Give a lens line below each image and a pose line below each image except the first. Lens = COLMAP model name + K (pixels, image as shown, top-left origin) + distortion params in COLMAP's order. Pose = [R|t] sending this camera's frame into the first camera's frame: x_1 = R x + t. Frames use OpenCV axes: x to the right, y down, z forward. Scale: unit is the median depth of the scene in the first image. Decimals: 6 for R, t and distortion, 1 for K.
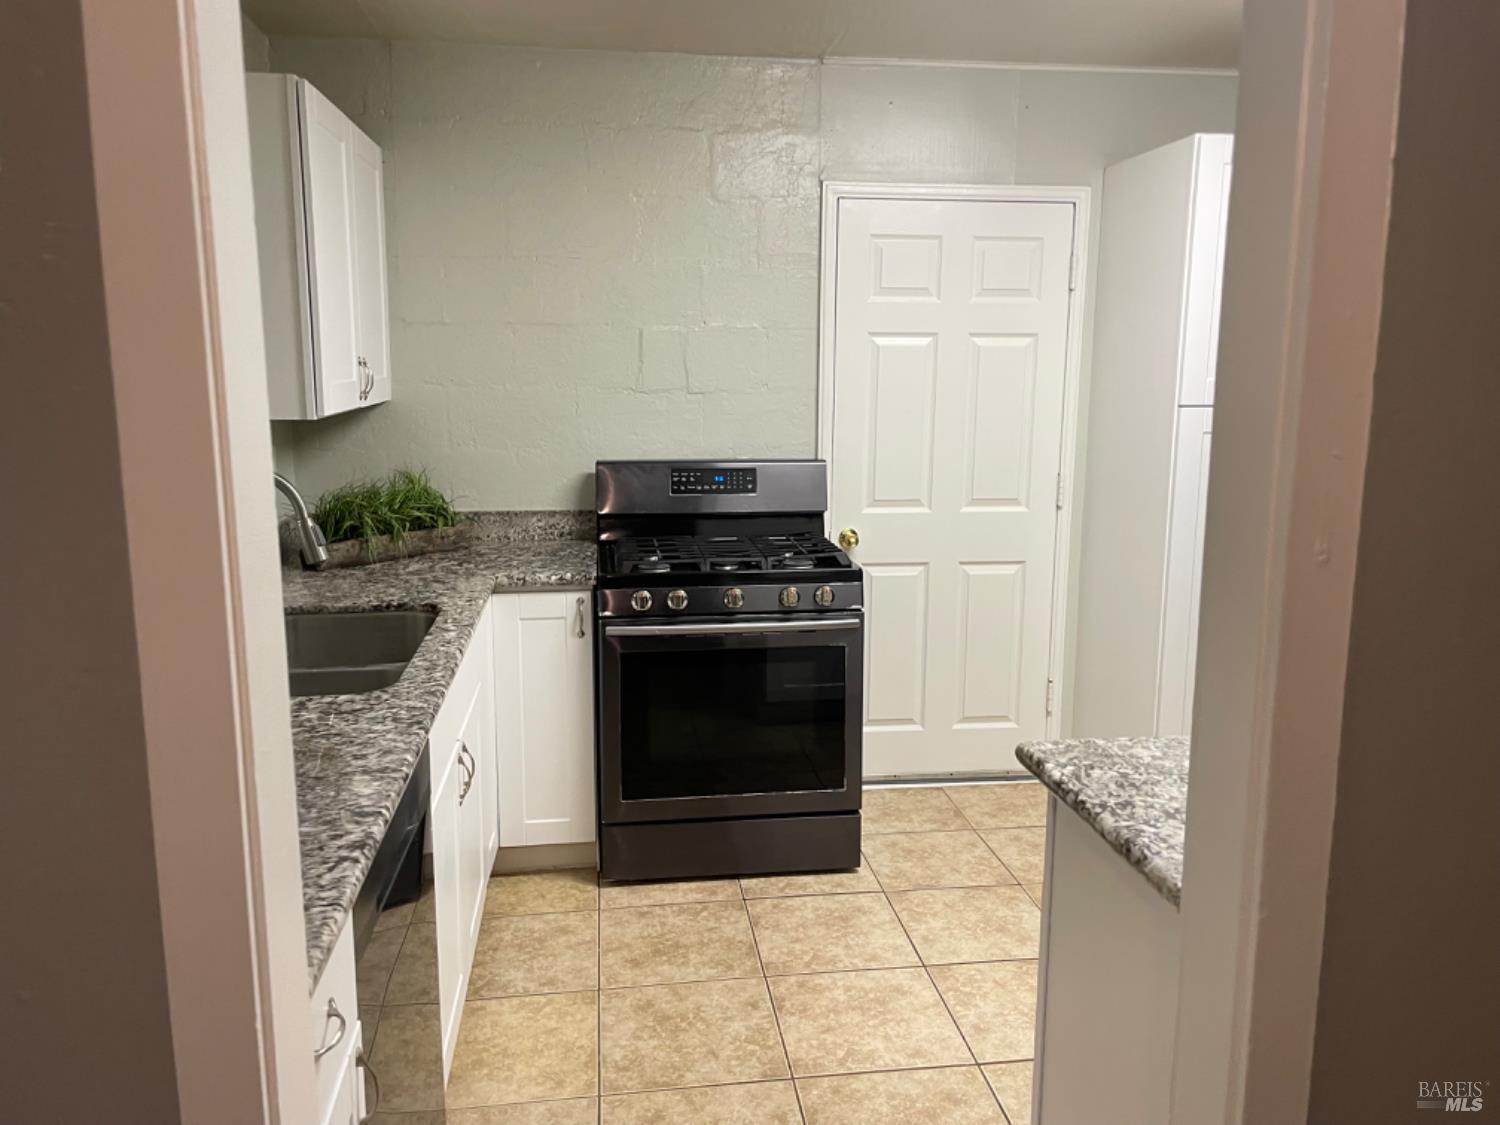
lens RADIAL K [[1130.6, 0, 751.8], [0, 1130.6, 540.4], [0, 0, 1]] dist [0.093189, -0.151060]
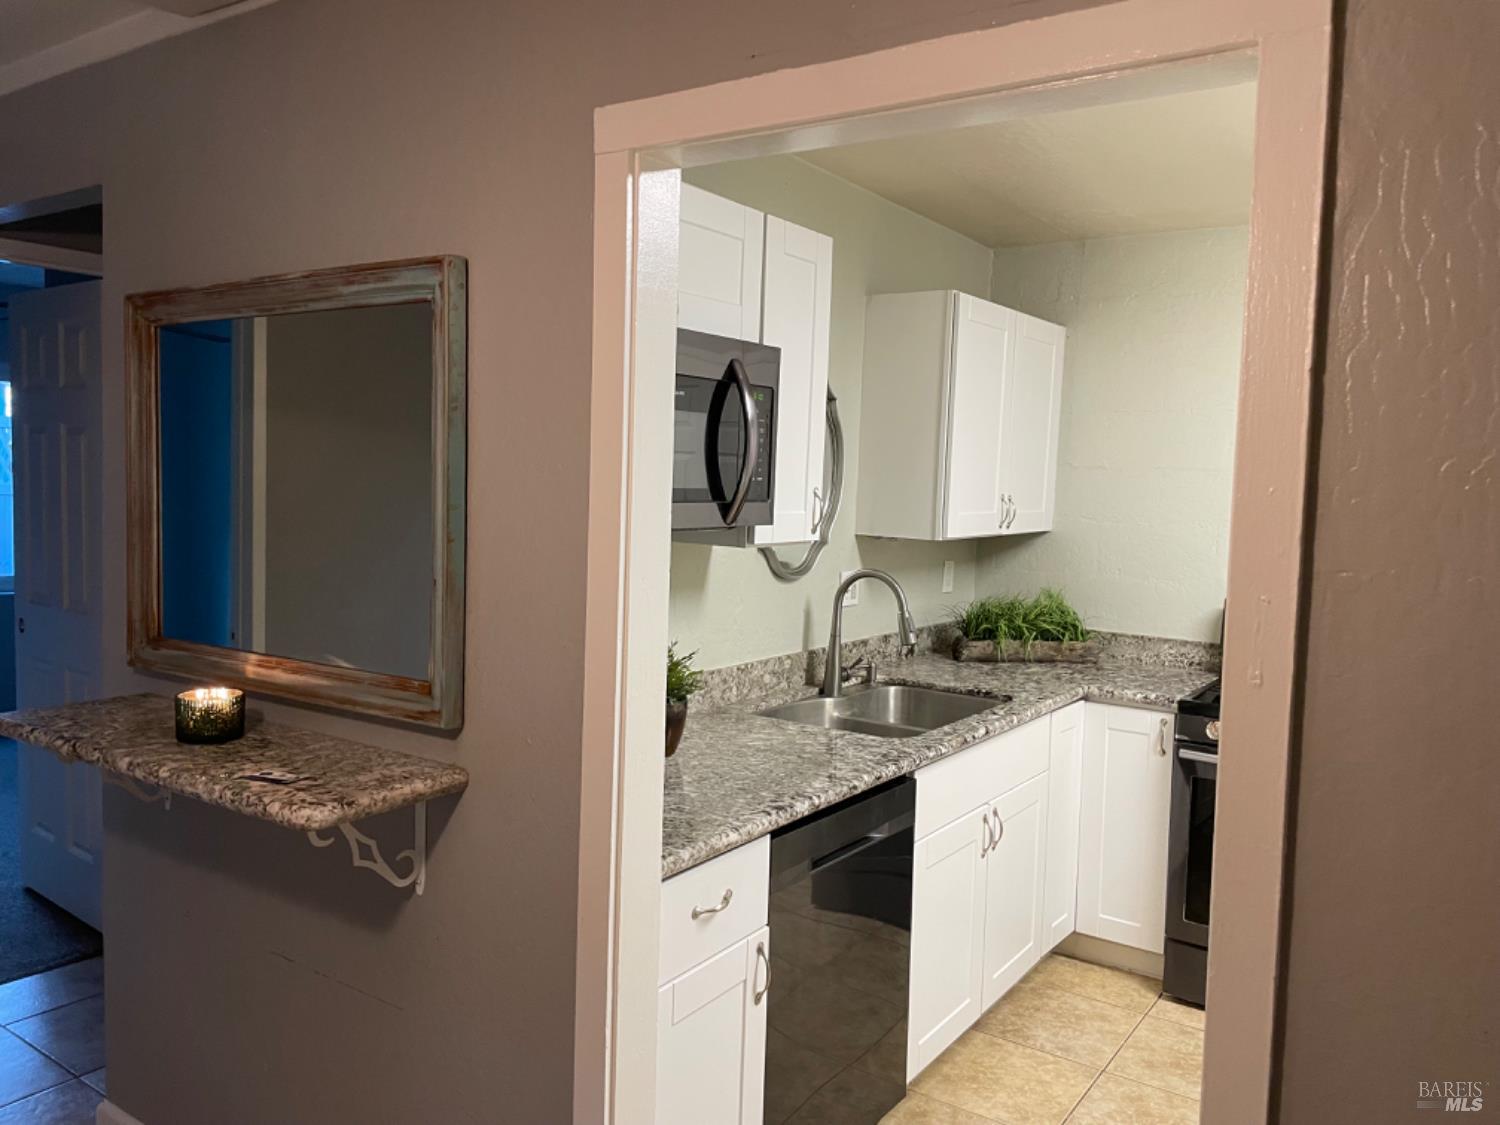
lens RADIAL K [[1130.6, 0, 751.8], [0, 1130.6, 540.4], [0, 0, 1]] dist [0.093189, -0.151060]
pose [[0.735325, 0.059933, -0.675060, 0.286732], [-0.138291, 0.988393, -0.062886, 0.005479], [0.663456, 0.139597, 0.735078, -0.088294]]
